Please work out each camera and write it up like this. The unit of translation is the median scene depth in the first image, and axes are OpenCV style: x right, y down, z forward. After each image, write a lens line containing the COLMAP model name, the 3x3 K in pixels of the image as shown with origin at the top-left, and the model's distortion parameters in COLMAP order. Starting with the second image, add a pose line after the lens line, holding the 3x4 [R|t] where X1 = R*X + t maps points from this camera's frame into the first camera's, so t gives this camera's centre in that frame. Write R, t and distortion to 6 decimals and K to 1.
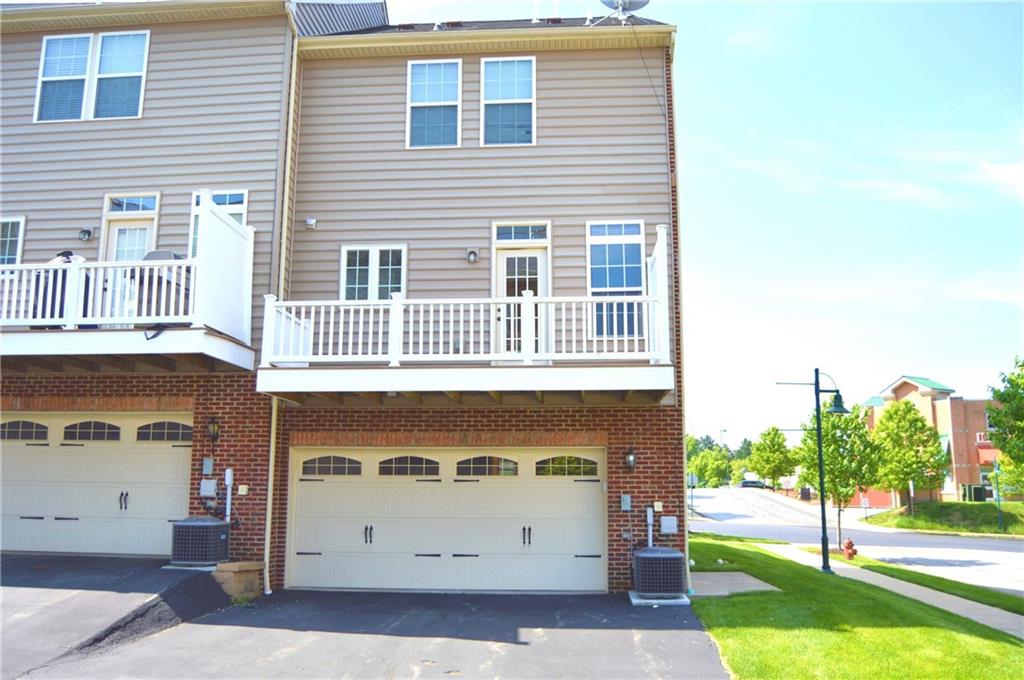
lens RADIAL K [[831.5, 0, 512.0], [0, 831.5, 340.0], [0, 0, 1]] dist [-0.063281, 0.000857]
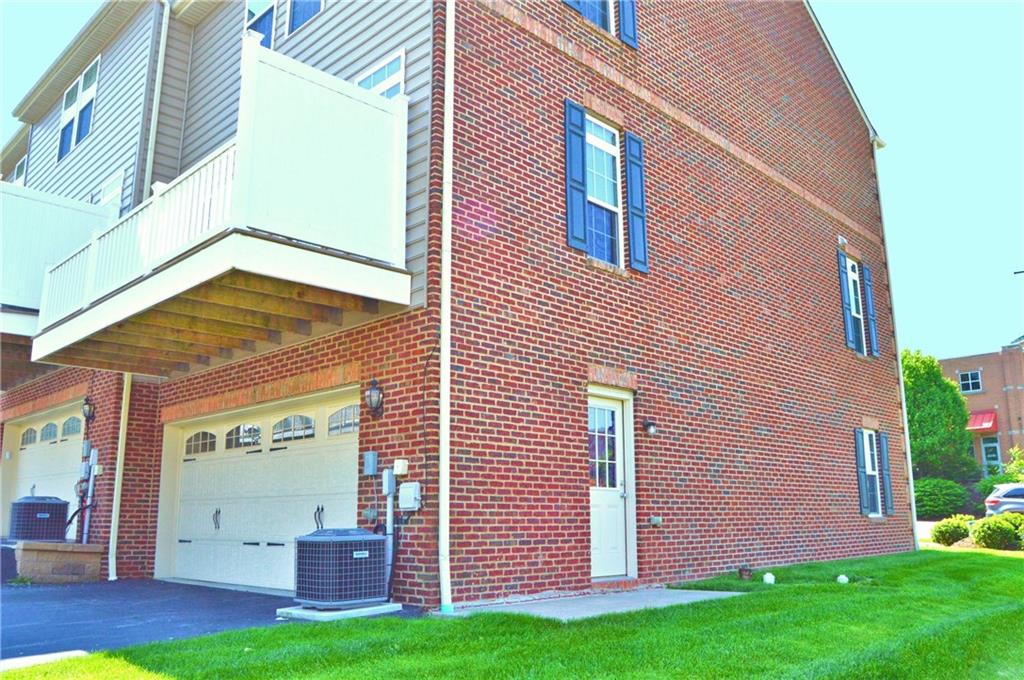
lens RADIAL K [[831.5, 0, 512.0], [0, 831.5, 340.0], [0, 0, 1]] dist [-0.063281, 0.000857]
pose [[0.758296, -0.148253, -0.634829, 0.647614], [0.119619, 0.988907, -0.088058, 0.169402], [0.640842, -0.009164, 0.767618, 0.565722]]
